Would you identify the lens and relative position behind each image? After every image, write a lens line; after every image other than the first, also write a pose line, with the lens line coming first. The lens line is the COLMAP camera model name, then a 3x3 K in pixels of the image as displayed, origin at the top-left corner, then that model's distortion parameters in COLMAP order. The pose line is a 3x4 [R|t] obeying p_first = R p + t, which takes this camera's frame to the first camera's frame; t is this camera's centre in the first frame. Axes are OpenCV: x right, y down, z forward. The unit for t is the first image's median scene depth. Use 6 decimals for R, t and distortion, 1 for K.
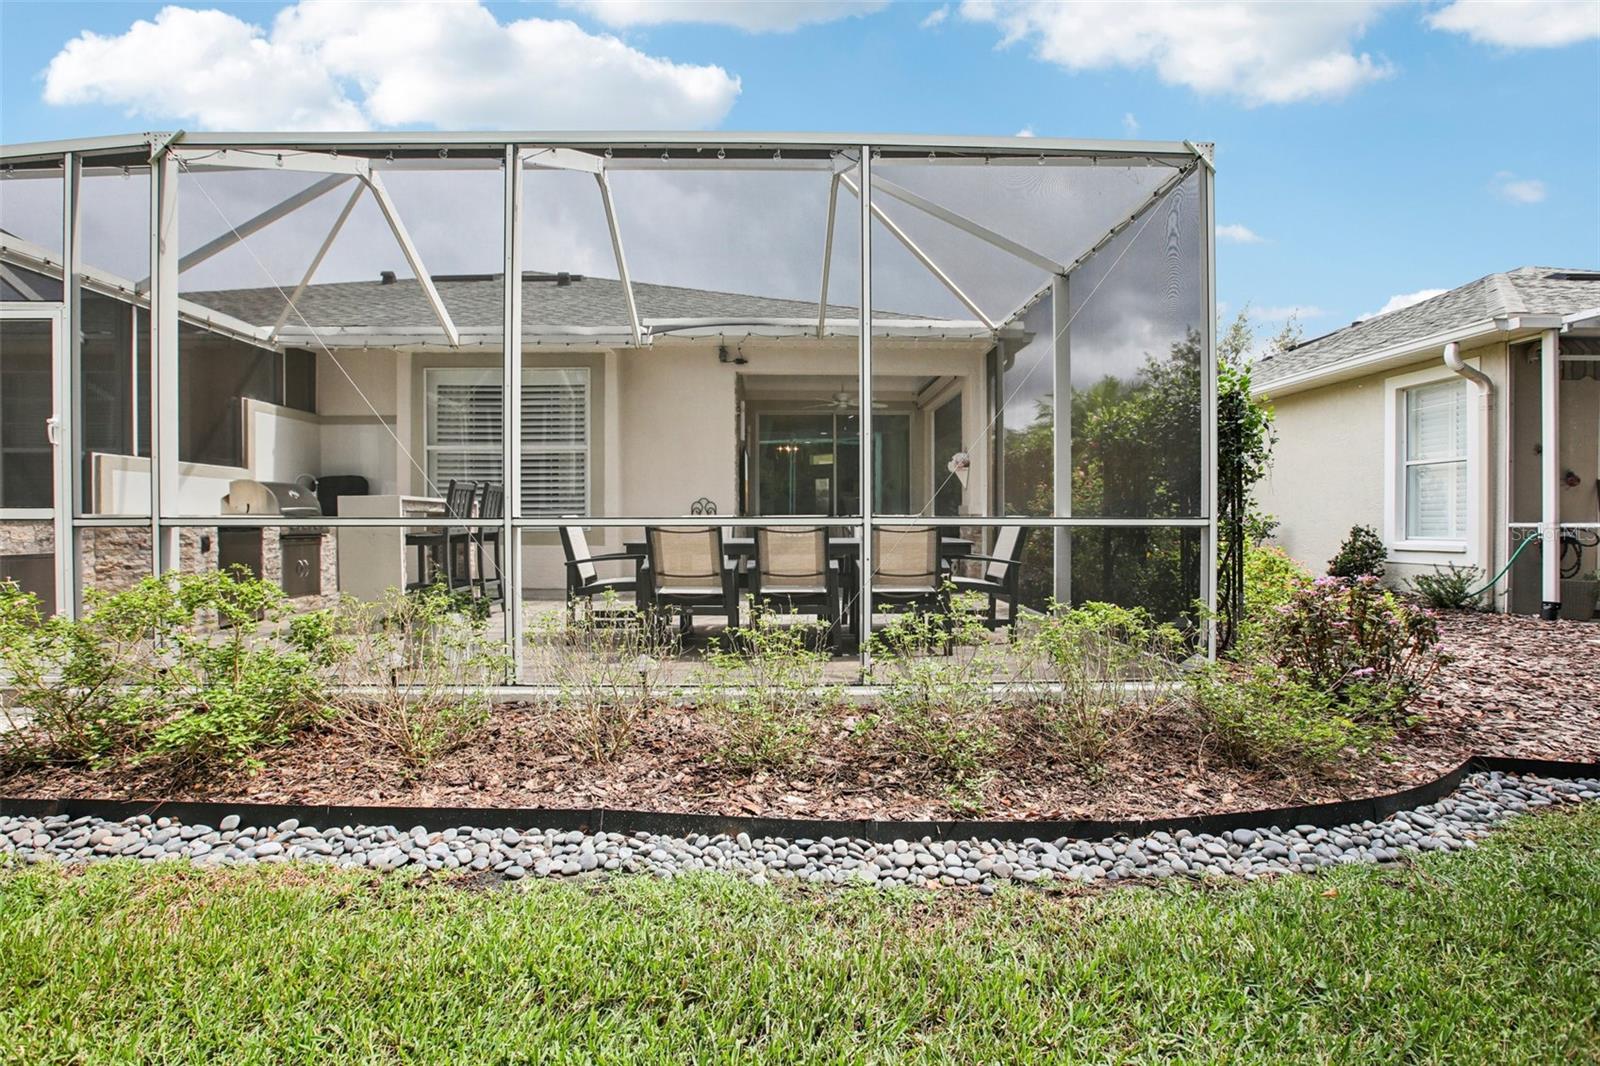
lens RADIAL K [[746.5, 0, 796.7], [0, 746.5, 525.5], [0, 0, 1]] dist [-0.027353, 0.000986]
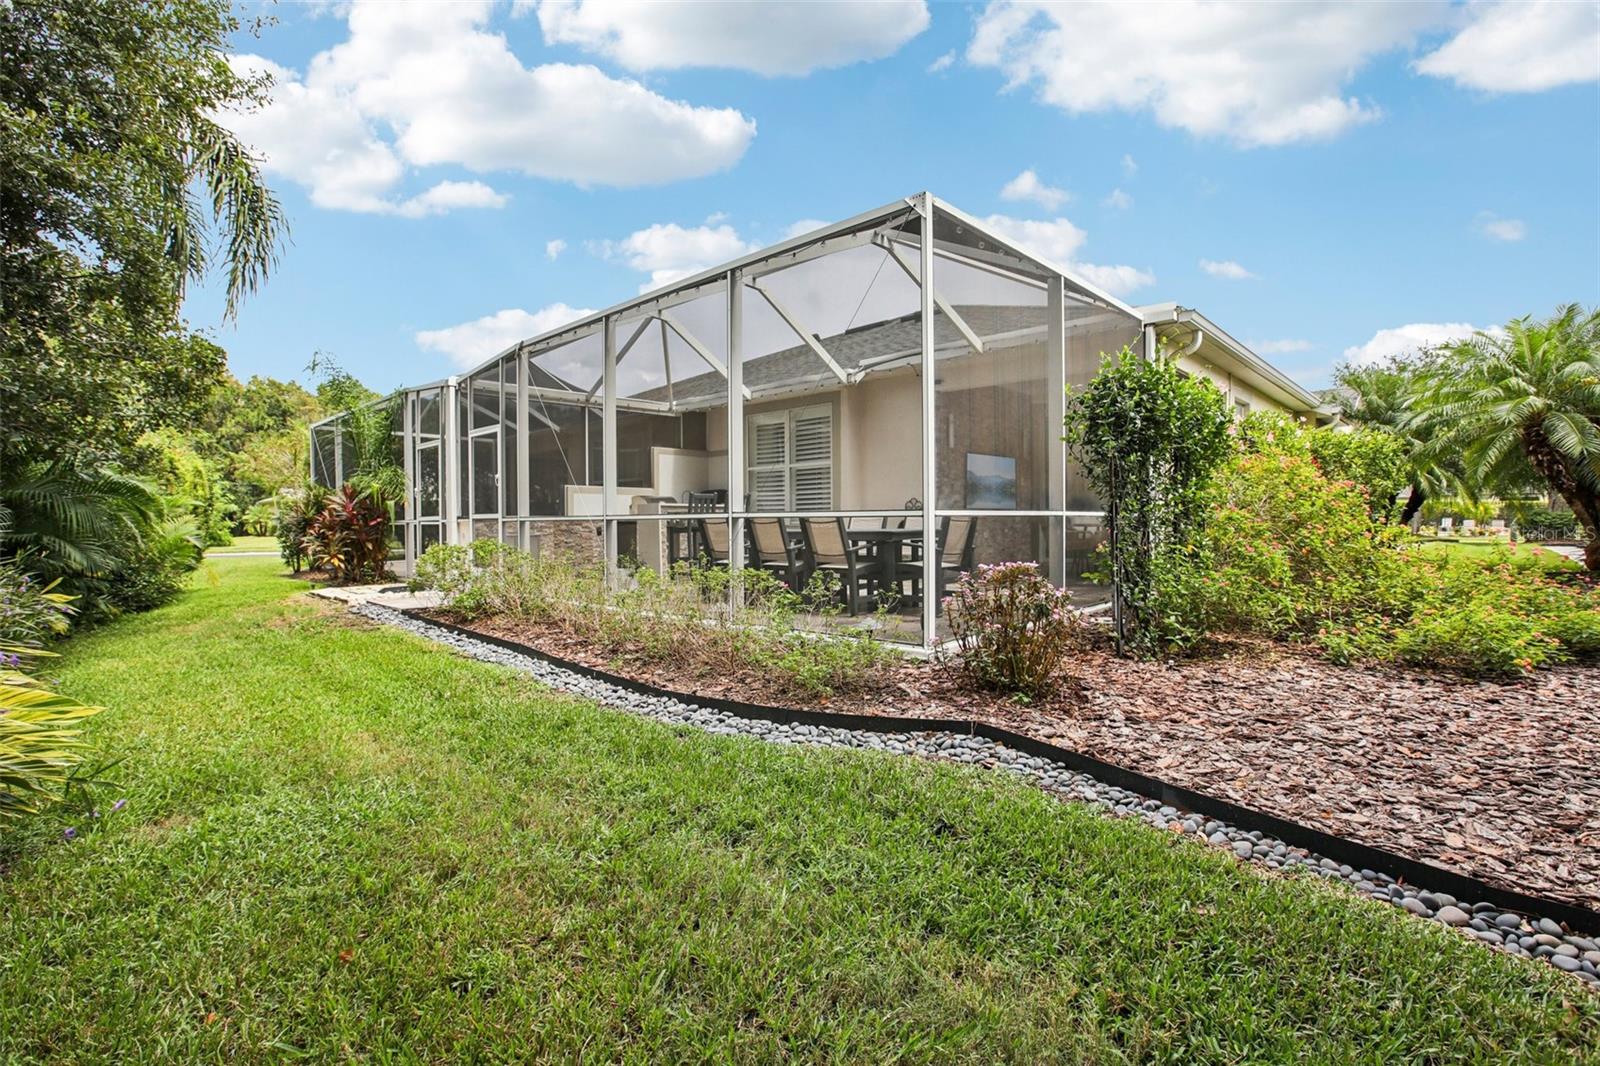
lens RADIAL K [[746.5, 0, 808.5], [0, 746.5, 534.8], [0, 0, 1]] dist [-0.027353, 0.000986]
pose [[0.723978, 0.004696, -0.689807, 0.730373], [0.002818, 0.999948, 0.009765, 0.014453], [0.689817, -0.009013, 0.723928, -0.004336]]
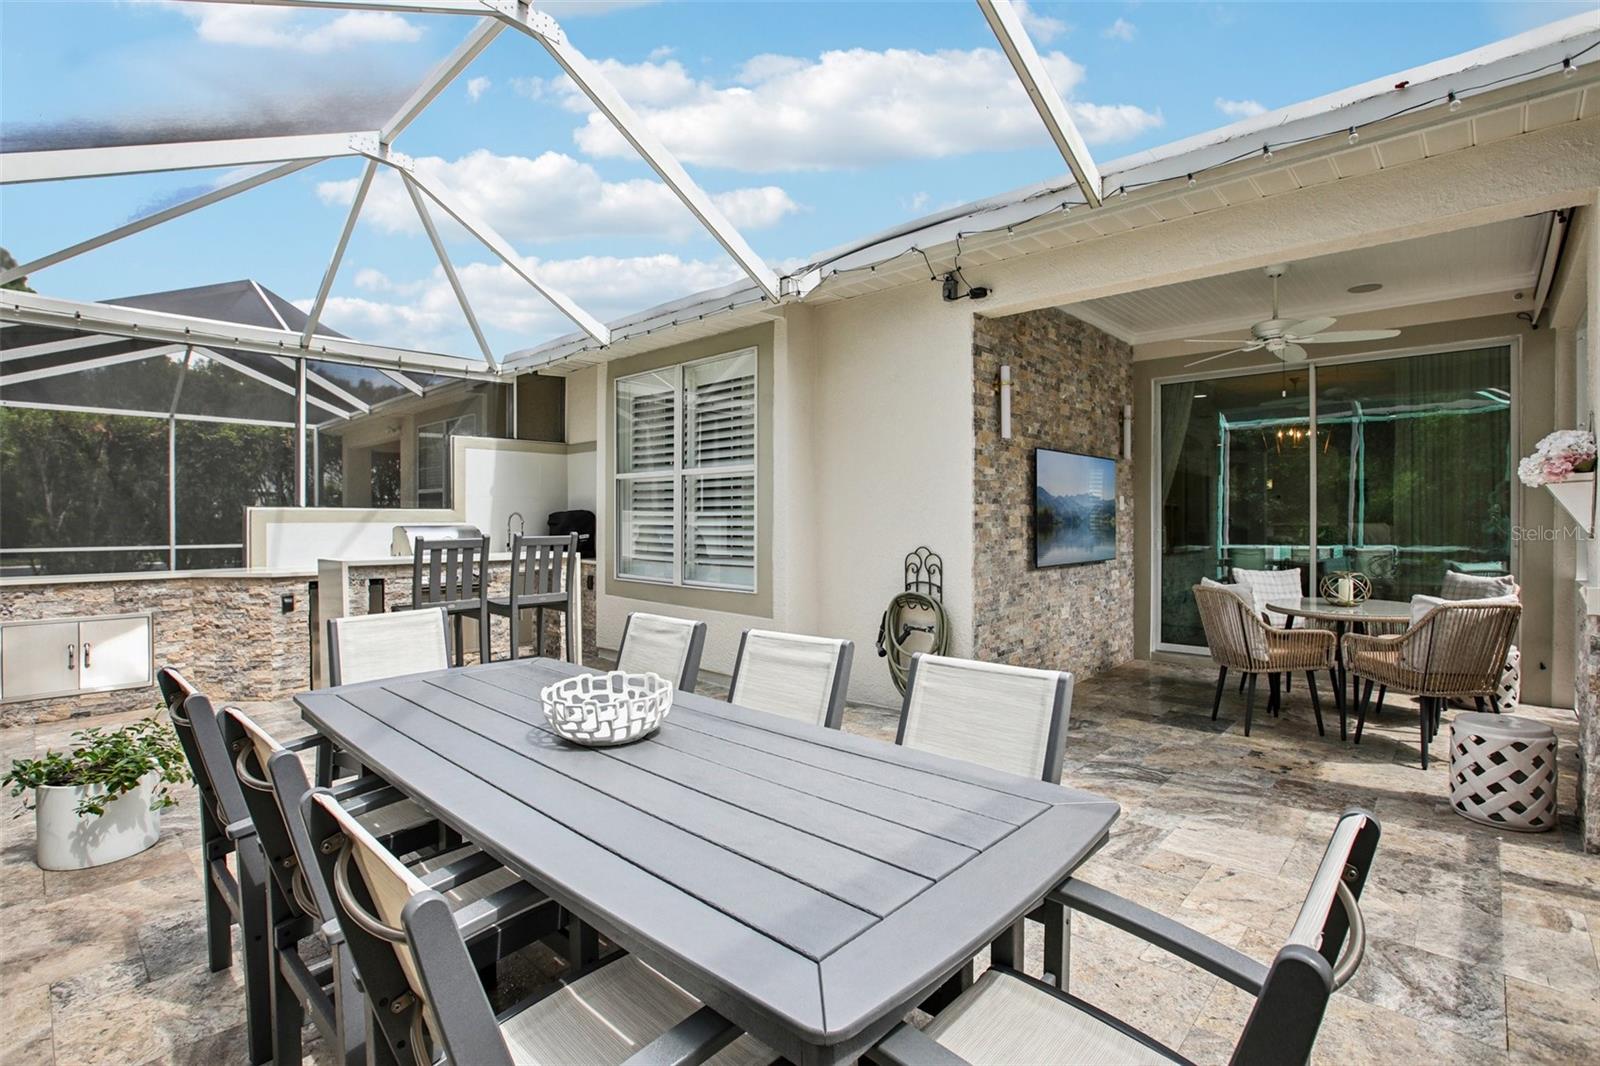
lens RADIAL K [[746.5, 0, 795.2], [0, 746.5, 528.6], [0, 0, 1]] dist [-0.027353, 0.000986]
pose [[0.716929, 0.011060, -0.697058, 0.250295], [-0.004580, 0.999927, 0.011155, -0.068336], [0.697131, -0.004804, 0.716928, 0.642903]]
